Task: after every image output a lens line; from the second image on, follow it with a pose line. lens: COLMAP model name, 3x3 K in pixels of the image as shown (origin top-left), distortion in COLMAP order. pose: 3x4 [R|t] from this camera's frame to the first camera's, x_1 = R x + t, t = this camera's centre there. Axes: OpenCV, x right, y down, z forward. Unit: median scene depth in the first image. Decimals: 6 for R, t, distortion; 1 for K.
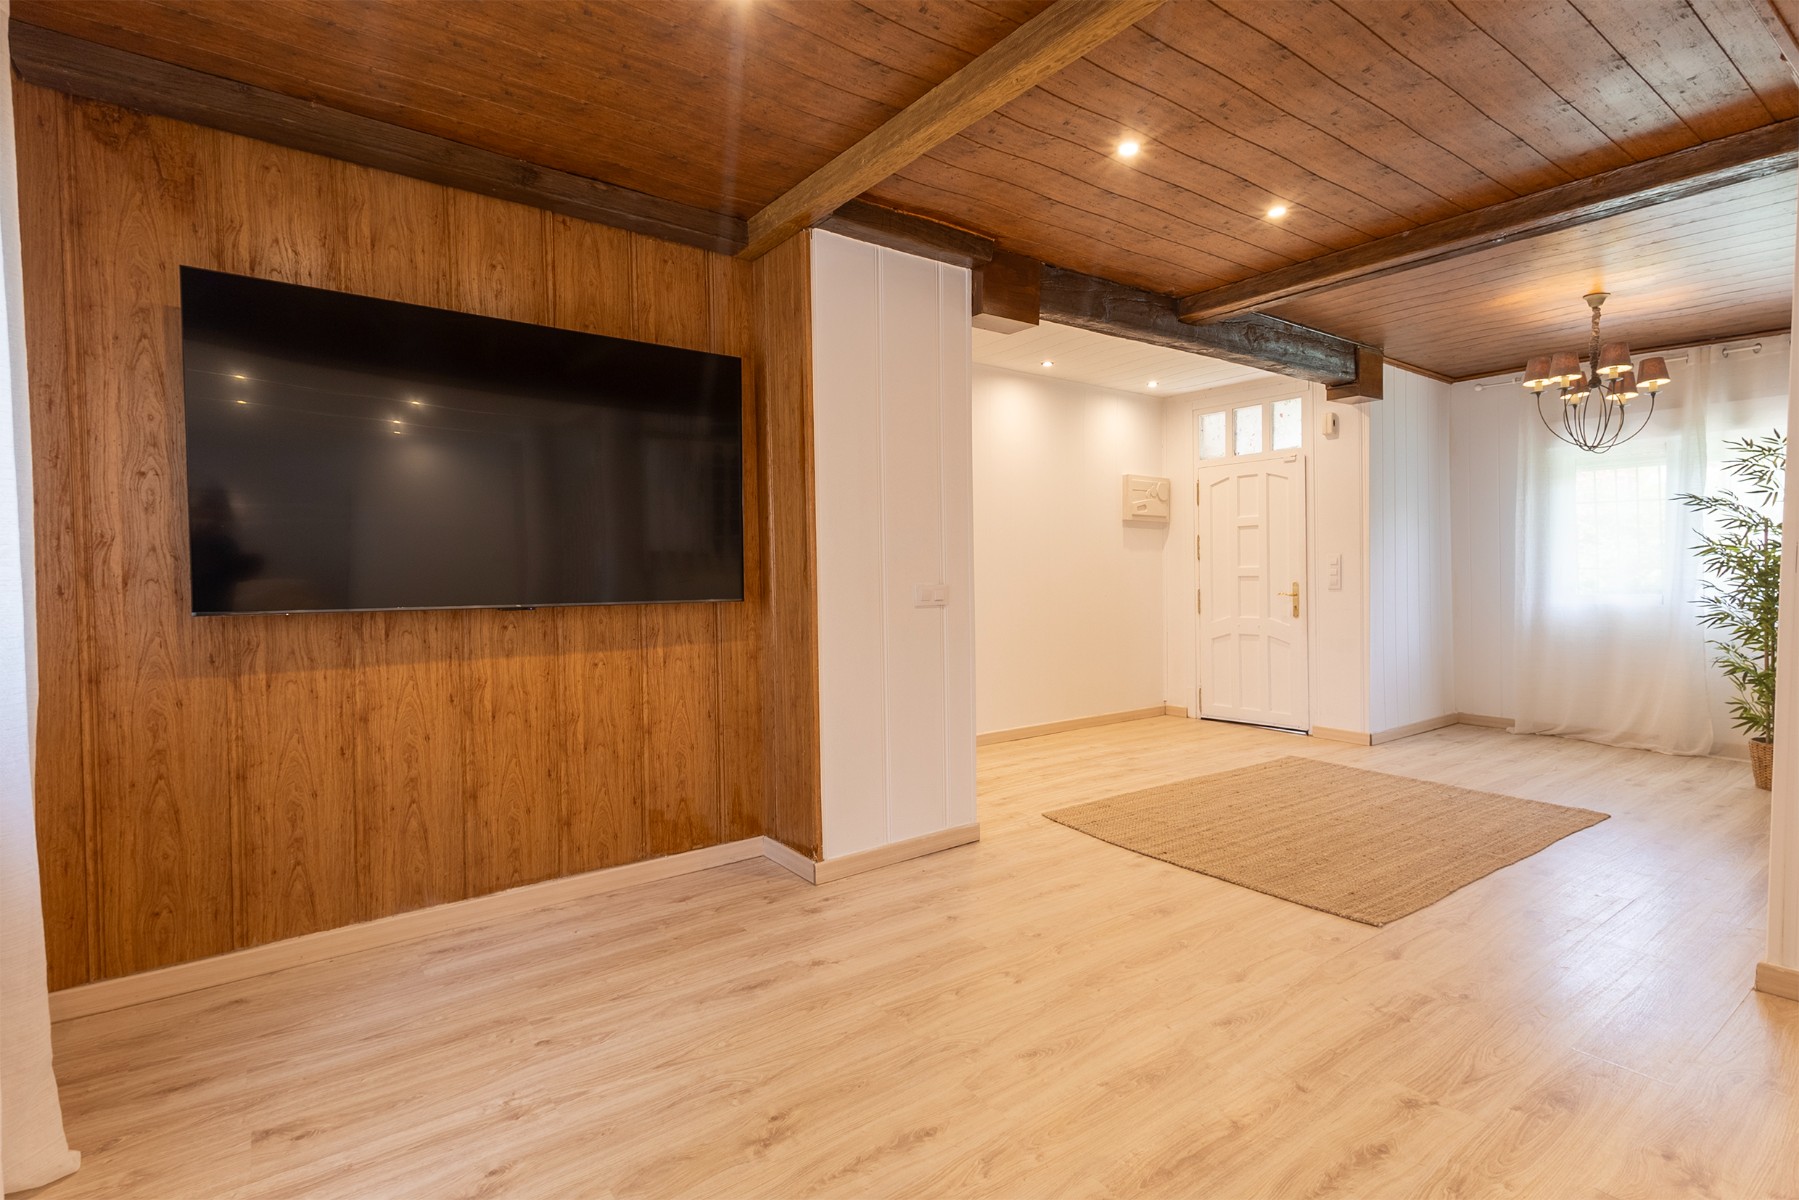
lens RADIAL K [[820.3, 0, 899.5], [0, 820.3, 600.0], [0, 0, 1]] dist [0.029201, -0.008361]
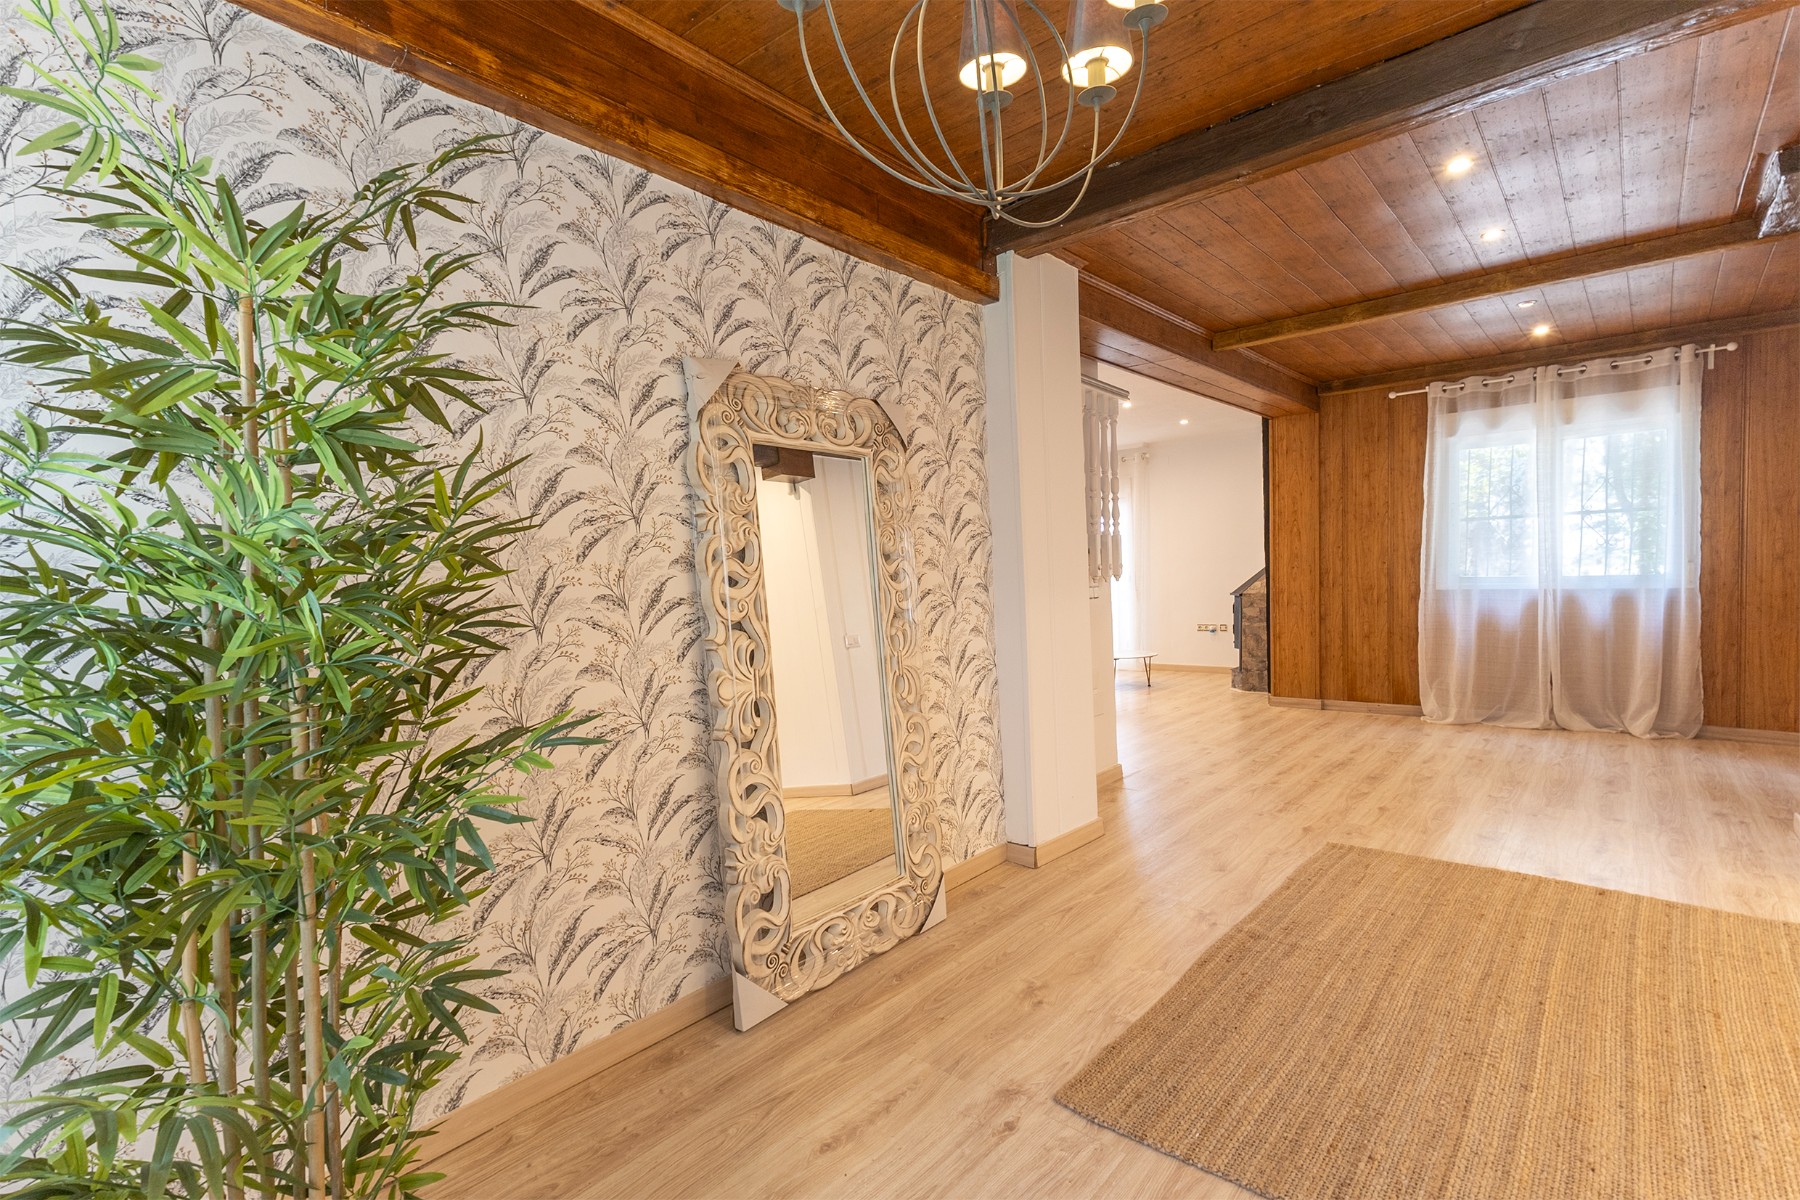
lens RADIAL K [[820.8, 0, 900.0], [0, 820.8, 600.0], [0, 0, 1]] dist [0.029201, -0.008361]
pose [[-0.971805, 0.055560, -0.229148, 1.100065], [0.042186, 0.997130, 0.062860, -0.066074], [0.231983, 0.051421, -0.971360, 1.531604]]
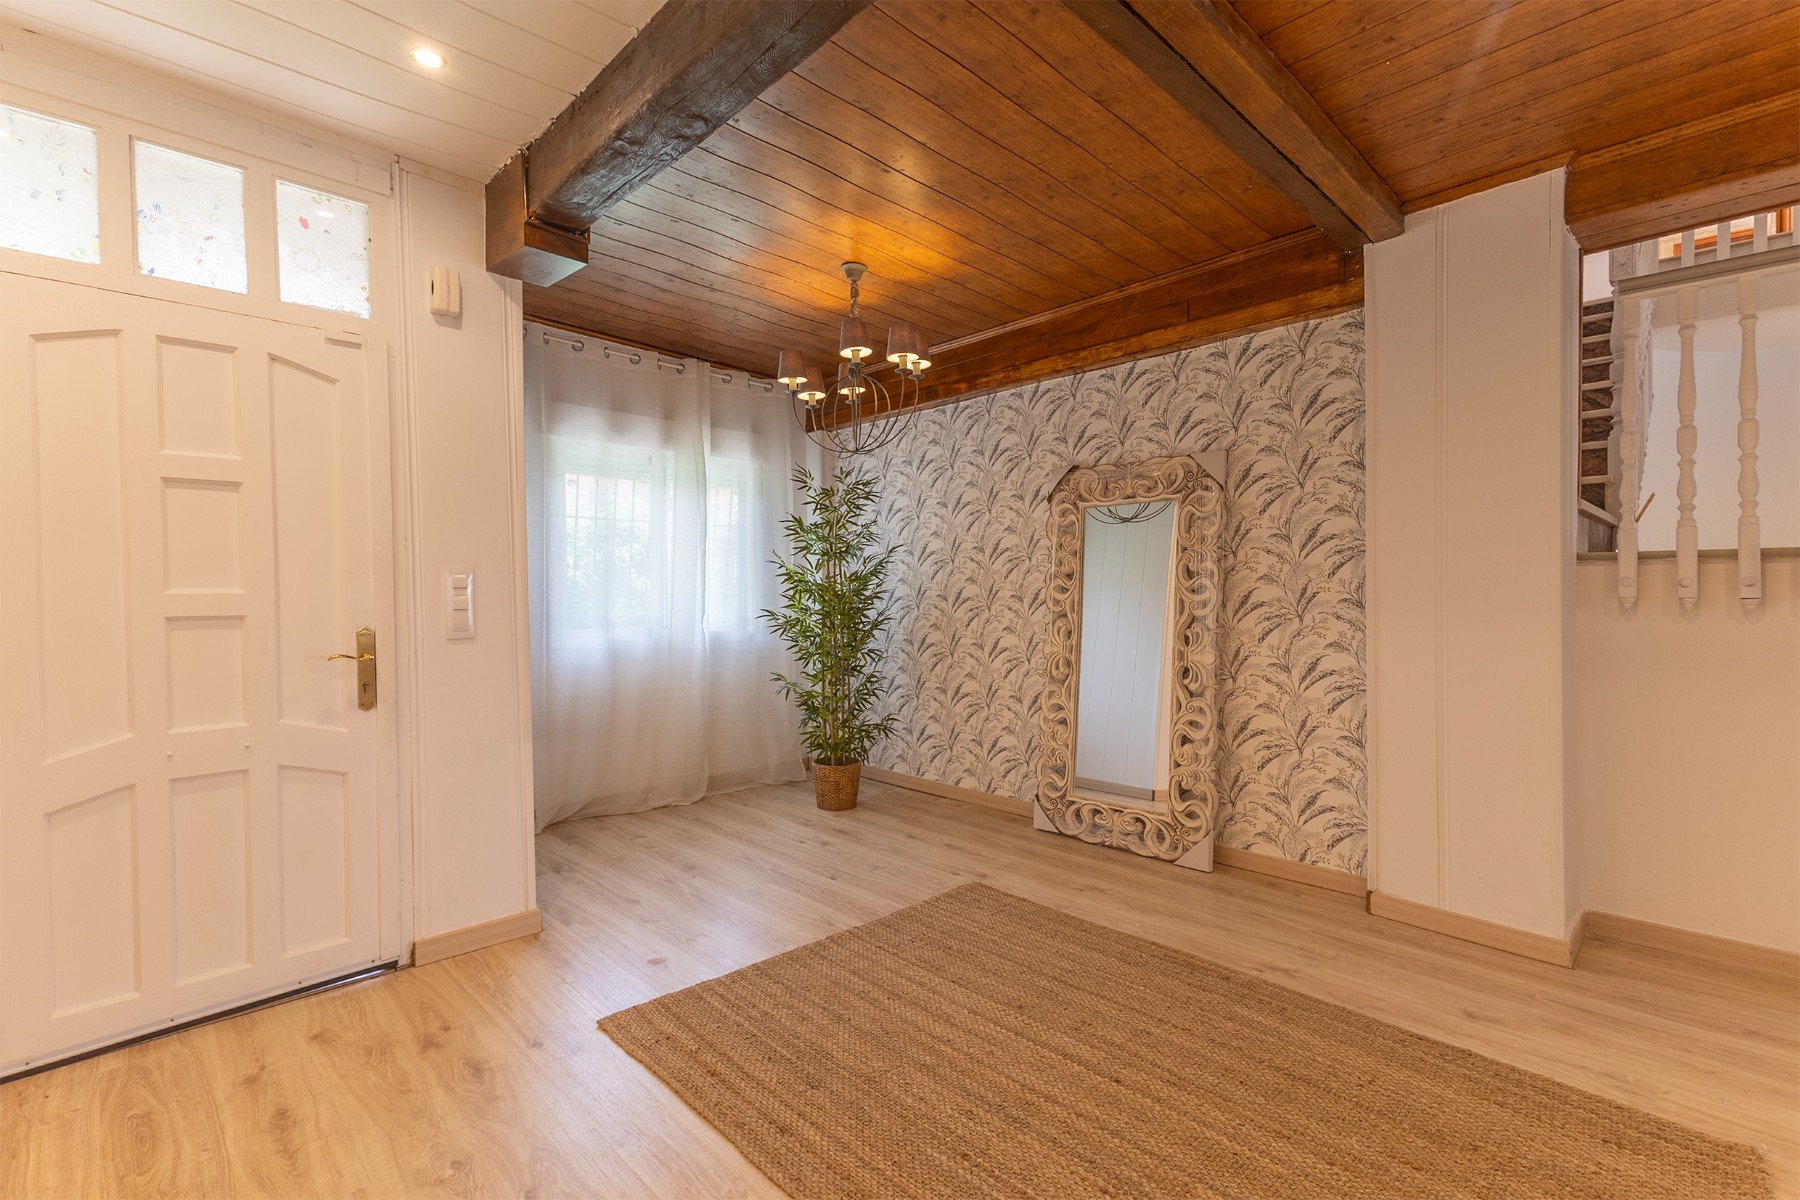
lens RADIAL K [[820.8, 0, 900.0], [0, 820.8, 600.0], [0, 0, 1]] dist [0.029201, -0.008361]
pose [[-0.145650, 0.005416, 0.989321, 0.018426], [0.038620, 0.999254, 0.000216, -0.042095], [-0.988582, 0.038239, -0.145750, 1.280713]]
